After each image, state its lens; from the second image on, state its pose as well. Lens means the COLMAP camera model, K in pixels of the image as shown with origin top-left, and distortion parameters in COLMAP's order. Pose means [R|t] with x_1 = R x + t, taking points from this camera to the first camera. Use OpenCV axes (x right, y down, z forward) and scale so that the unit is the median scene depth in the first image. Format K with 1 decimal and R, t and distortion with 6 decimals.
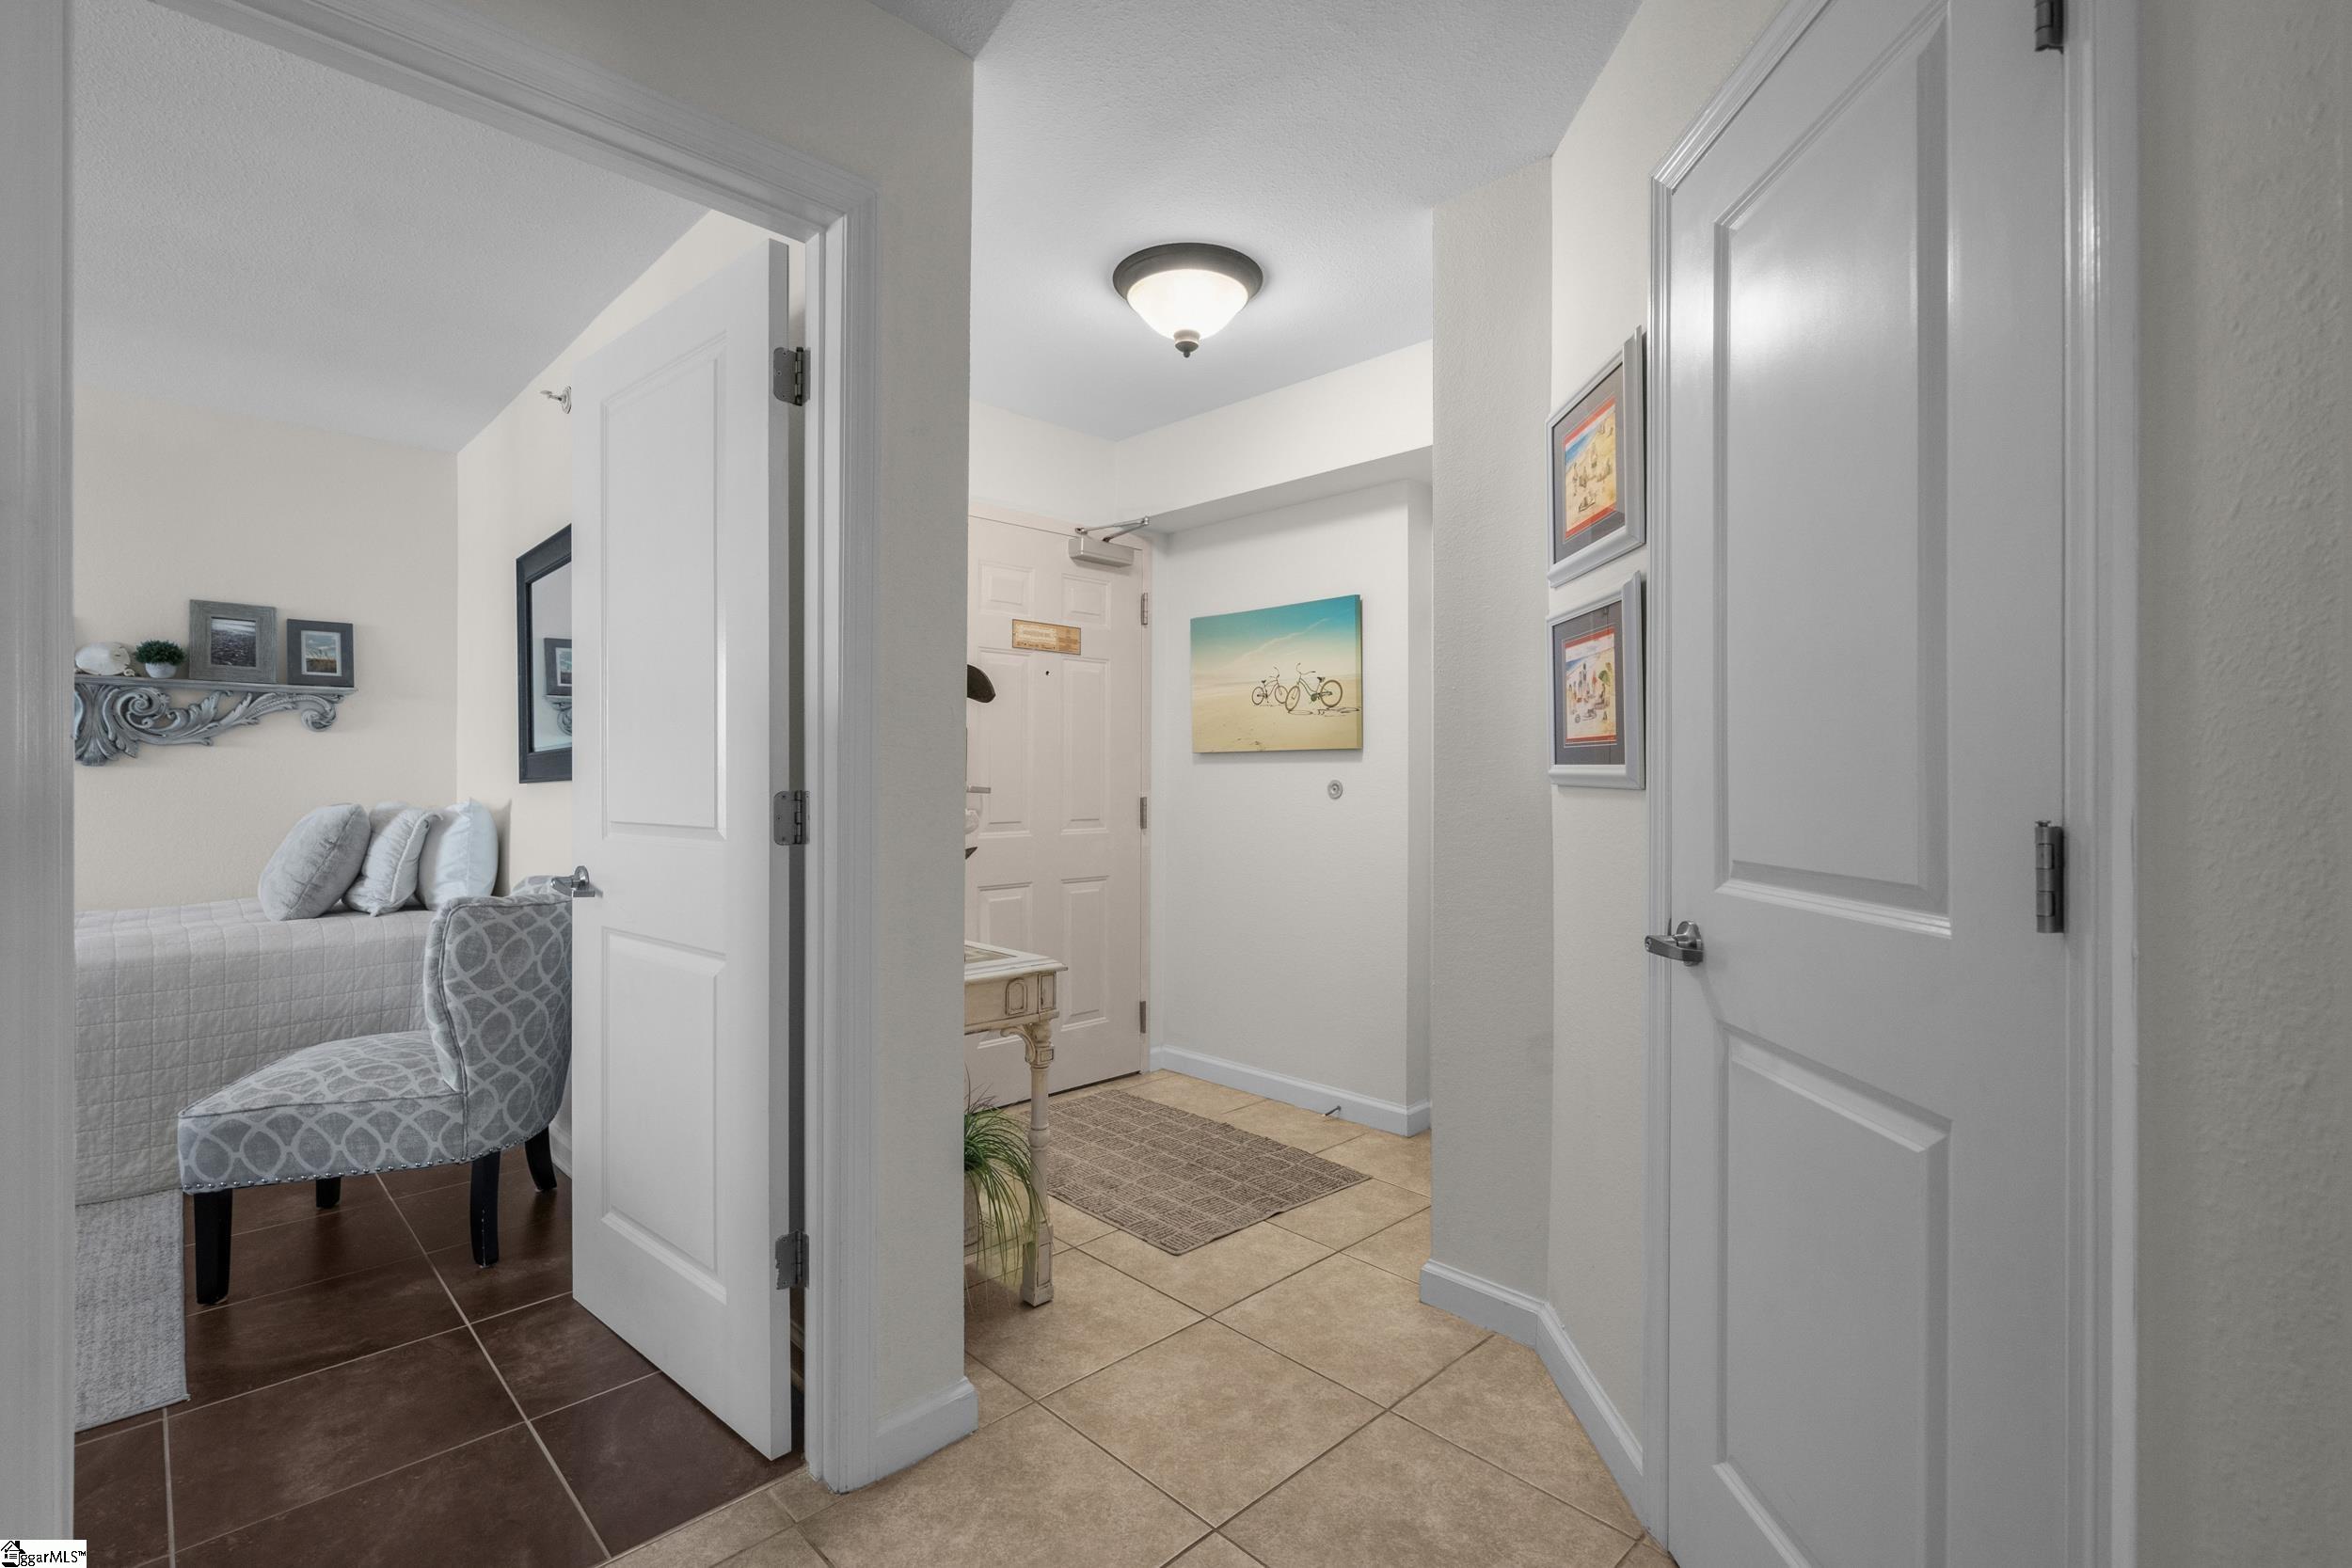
lens RADIAL K [[1075.8, 0, 1171.9], [0, 1075.8, 775.7], [0, 0, 1]] dist [-0.006724, 0.004494]
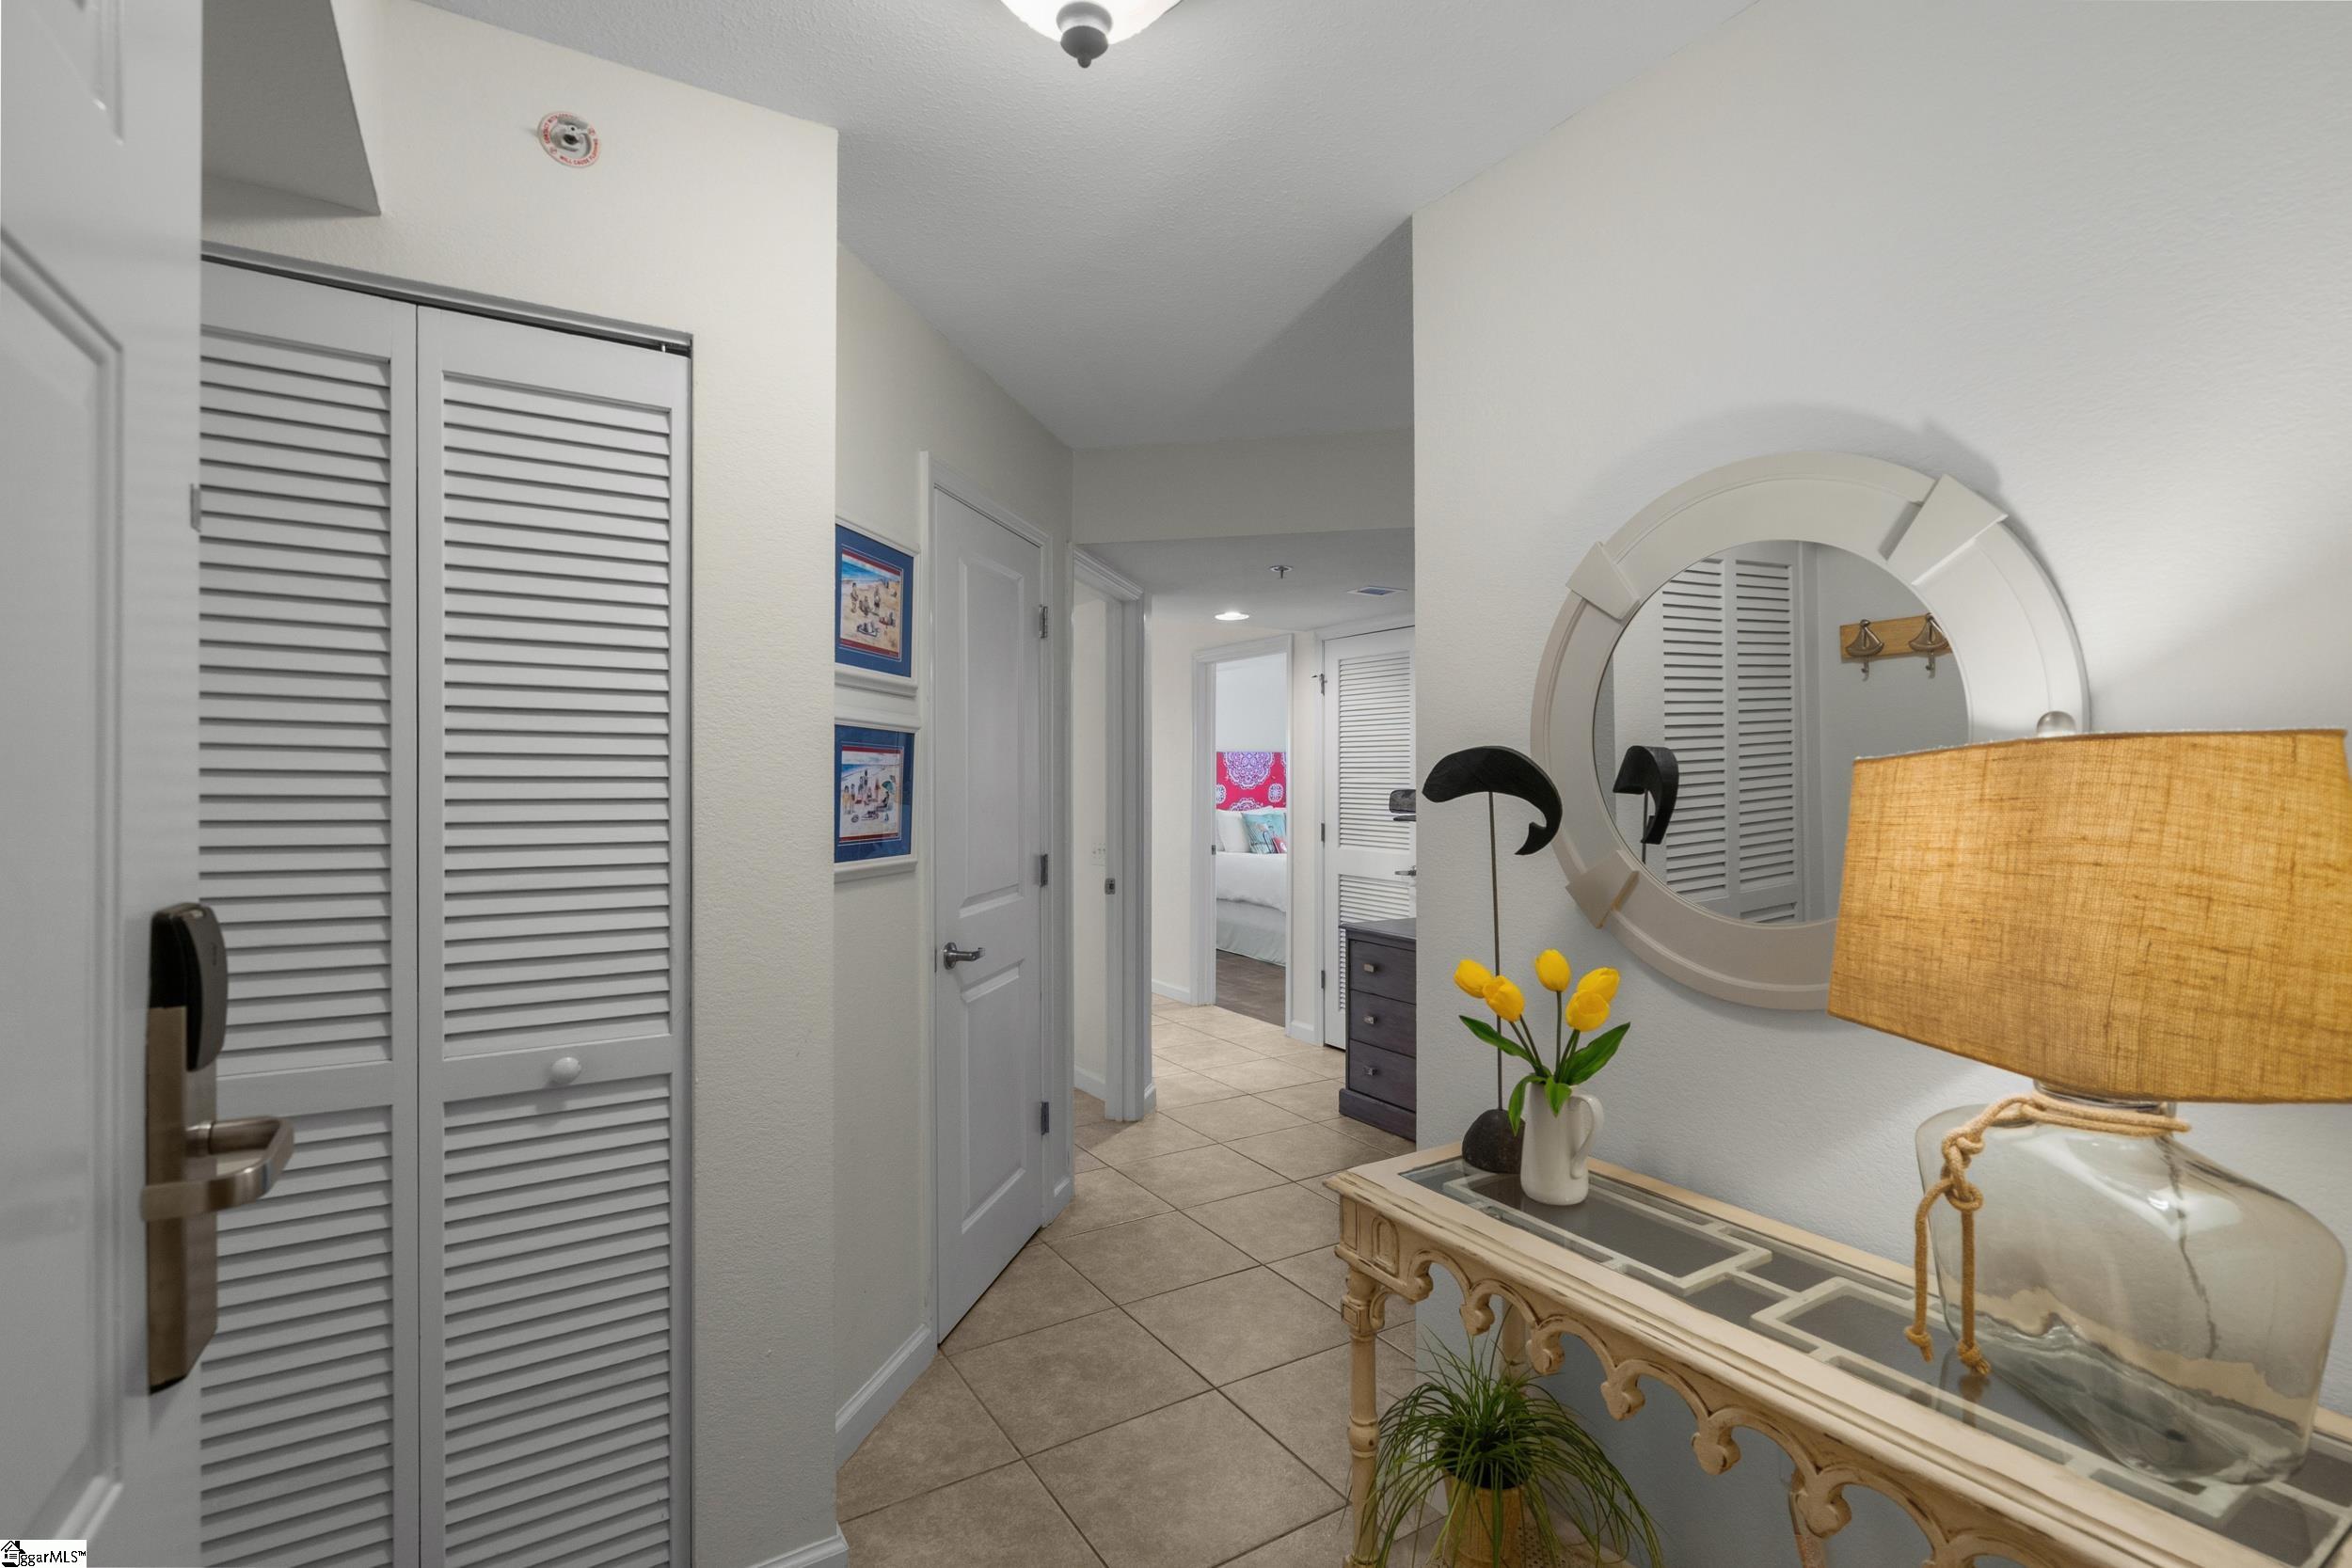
lens RADIAL K [[1075.8, 0, 1178.3], [0, 1075.8, 778.6], [0, 0, 1]] dist [-0.006724, 0.004494]
pose [[-0.977543, -0.003629, 0.210703, -0.088950], [-0.004275, 0.999987, -0.002610, -0.046784], [-0.210691, -0.003452, -0.977547, 1.015029]]
